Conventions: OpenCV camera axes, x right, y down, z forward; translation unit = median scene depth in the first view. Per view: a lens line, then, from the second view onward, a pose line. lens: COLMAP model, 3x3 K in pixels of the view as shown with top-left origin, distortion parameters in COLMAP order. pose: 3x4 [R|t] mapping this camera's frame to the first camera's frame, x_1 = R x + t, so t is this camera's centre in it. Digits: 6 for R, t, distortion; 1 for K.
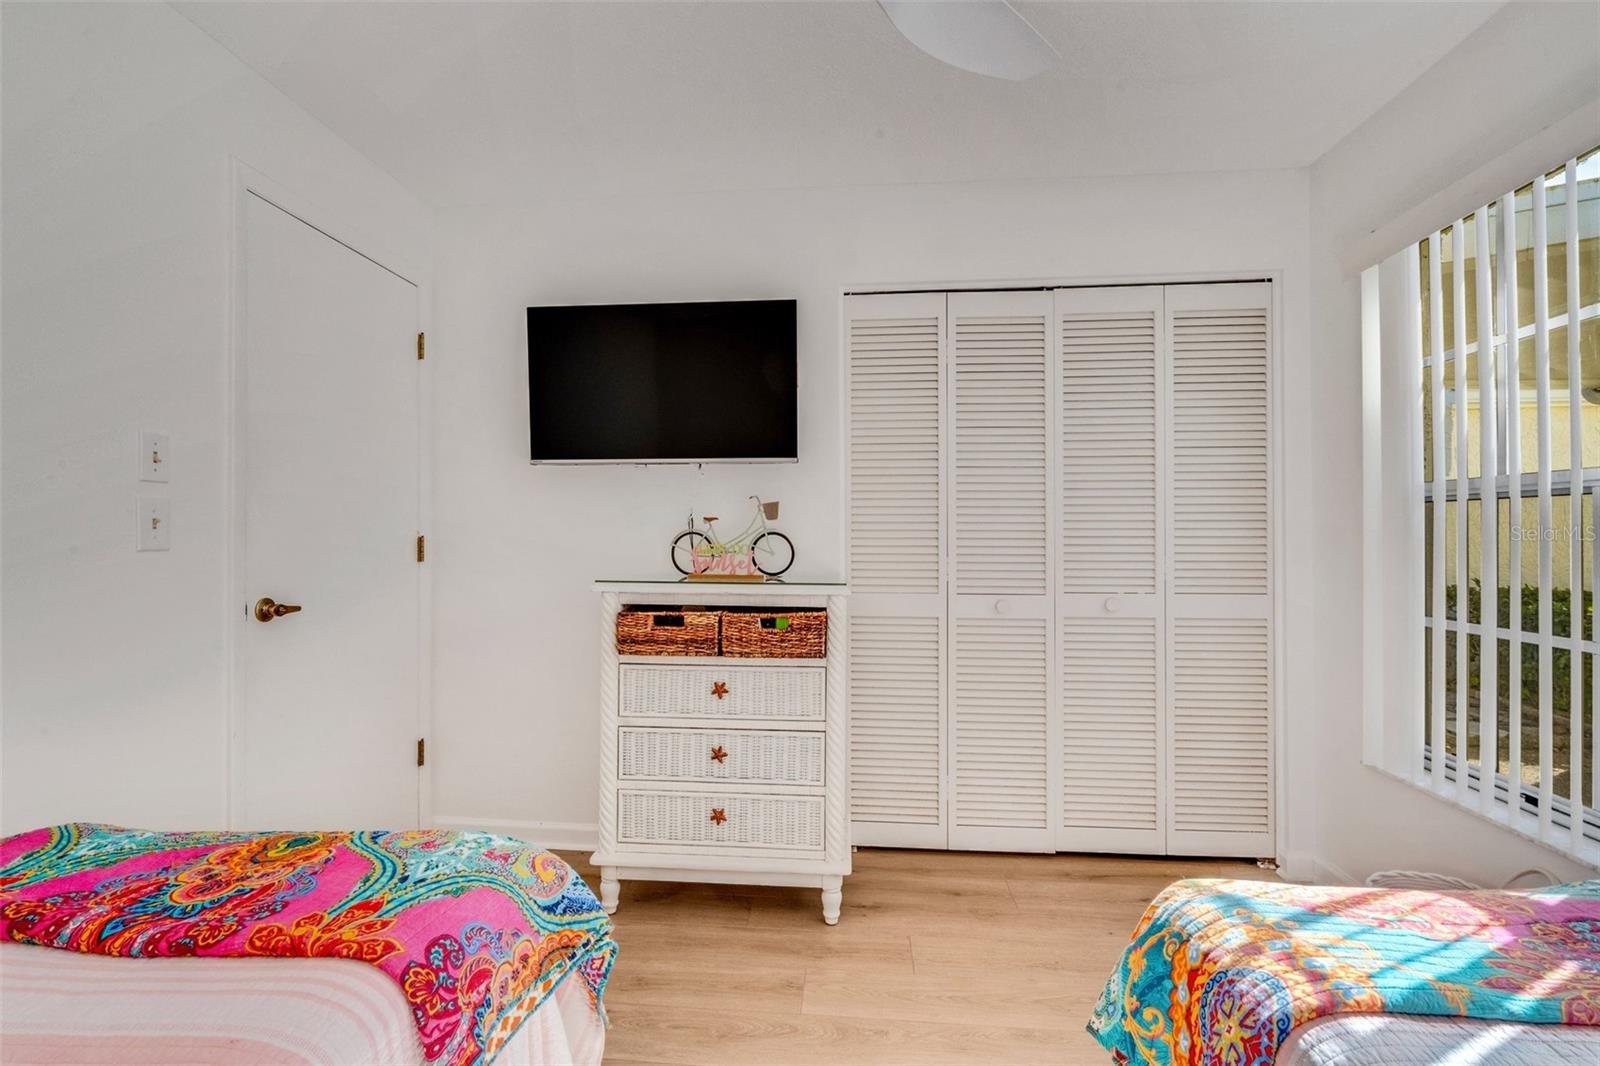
lens RADIAL K [[733.0, 0, 802.4], [0, 733.0, 539.6], [0, 0, 1]] dist [0.000190, 0.000053]
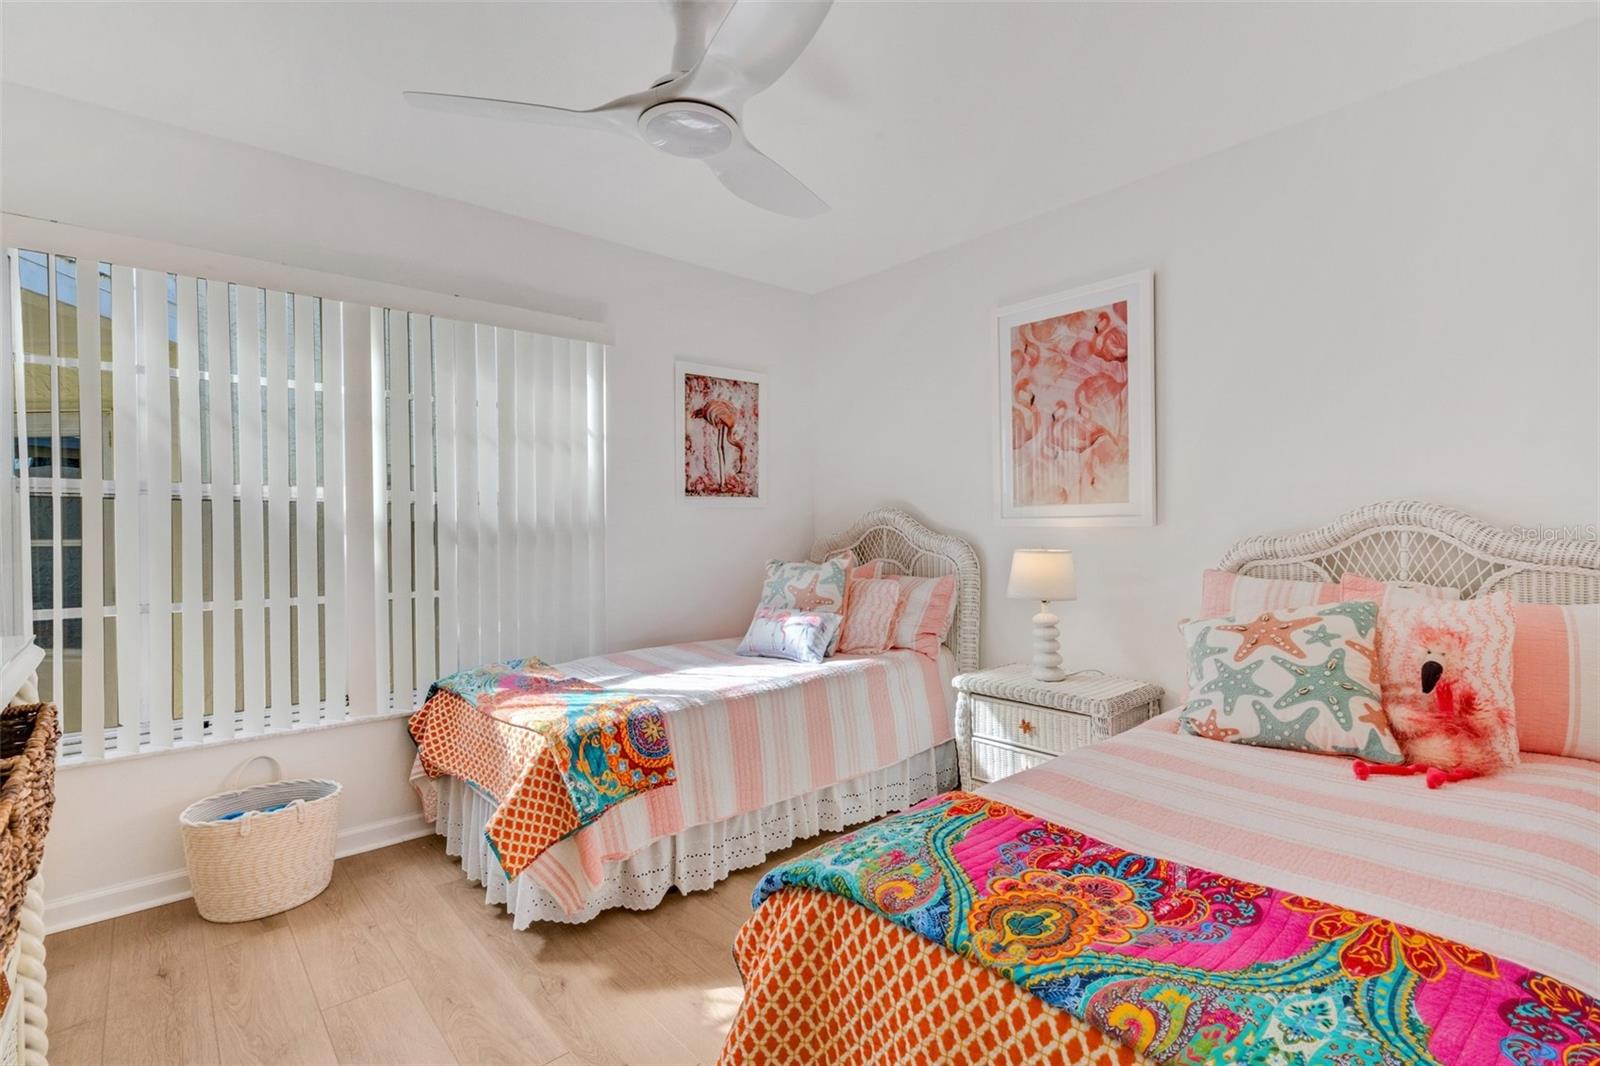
lens RADIAL K [[733.0, 0, 799.1], [0, 733.0, 531.2], [0, 0, 1]] dist [0.000190, 0.000053]
pose [[-0.704602, -0.000688, 0.709602, -1.167546], [-0.003097, 0.999993, -0.002106, 0.013443], [-0.709596, -0.003682, -0.704600, 1.880811]]
